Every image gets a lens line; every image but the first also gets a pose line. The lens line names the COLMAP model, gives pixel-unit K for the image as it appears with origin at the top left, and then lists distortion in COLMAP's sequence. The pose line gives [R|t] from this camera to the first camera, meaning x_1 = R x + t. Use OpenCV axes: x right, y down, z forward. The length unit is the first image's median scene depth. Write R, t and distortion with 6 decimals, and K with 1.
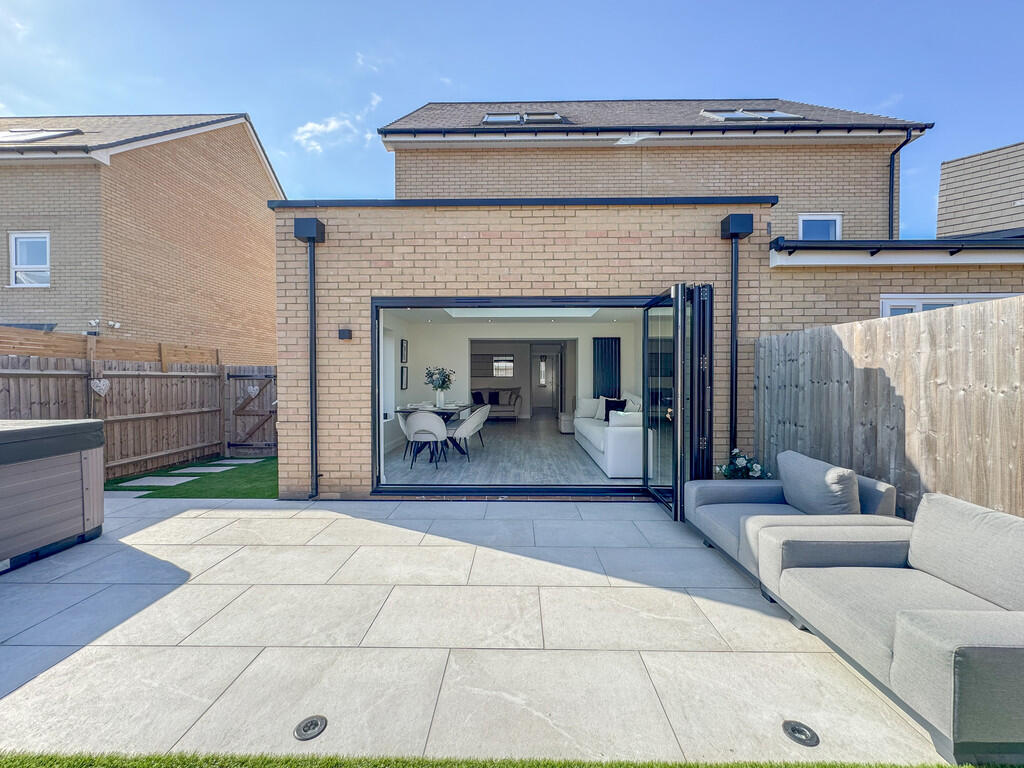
lens RADIAL K [[414.4, 0, 515.0], [0, 414.4, 381.4], [0, 0, 1]] dist [-0.004769, 0.000361]
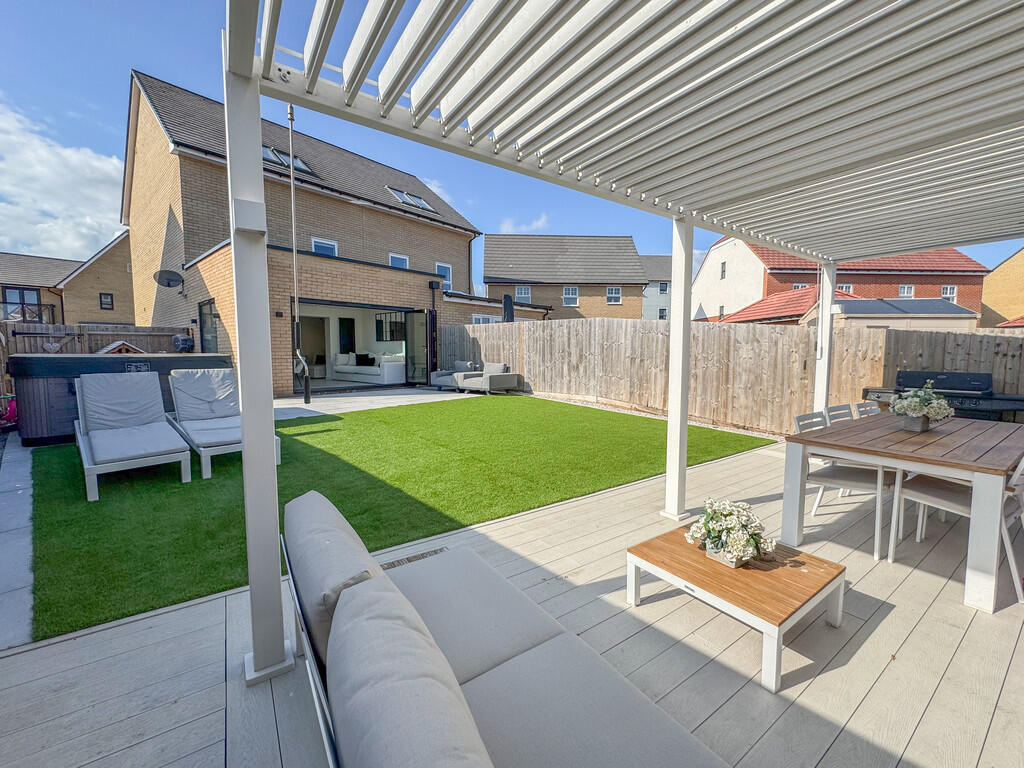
lens RADIAL K [[414.4, 0, 513.6], [0, 414.4, 386.1], [0, 0, 1]] dist [-0.004769, 0.000361]
pose [[0.644782, -0.060538, 0.761965, -0.764742], [0.004406, 0.997137, 0.075494, 0.053917], [-0.764353, -0.045320, 0.643203, -0.728876]]
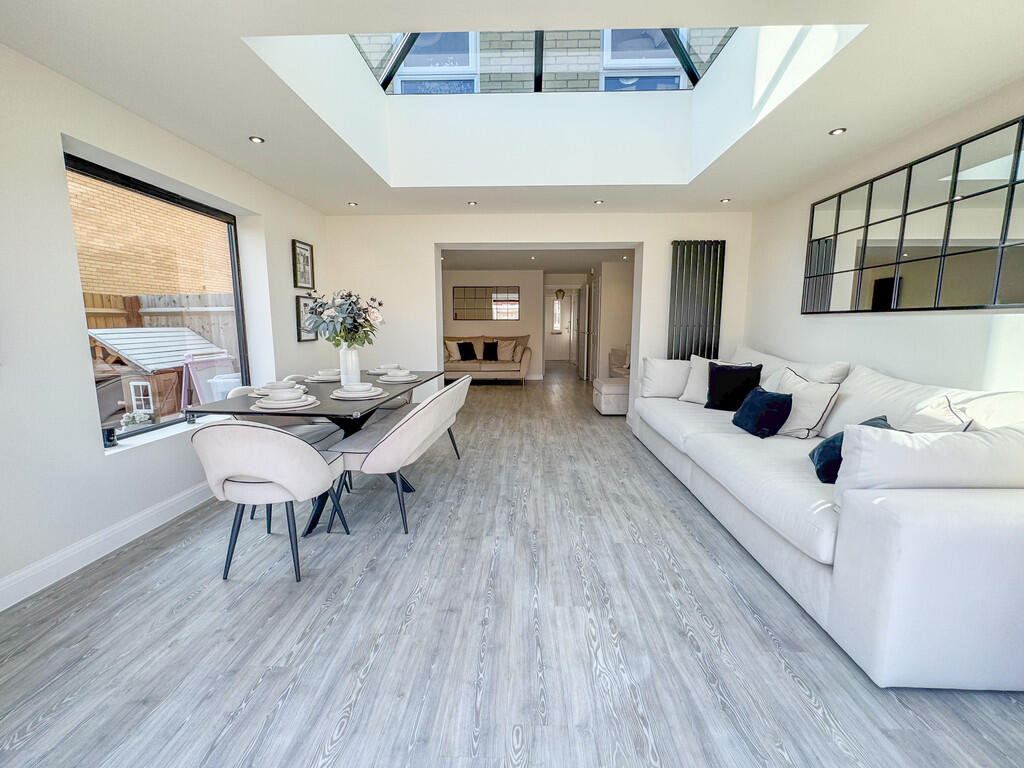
lens RADIAL K [[414.4, 0, 509.2], [0, 414.4, 384.3], [0, 0, 1]] dist [-0.004769, 0.000361]
pose [[0.999678, 0.003267, -0.025179, -0.003904], [0.000219, 0.990539, 0.137232, 0.001877], [0.025389, -0.137194, 0.990219, 0.550084]]
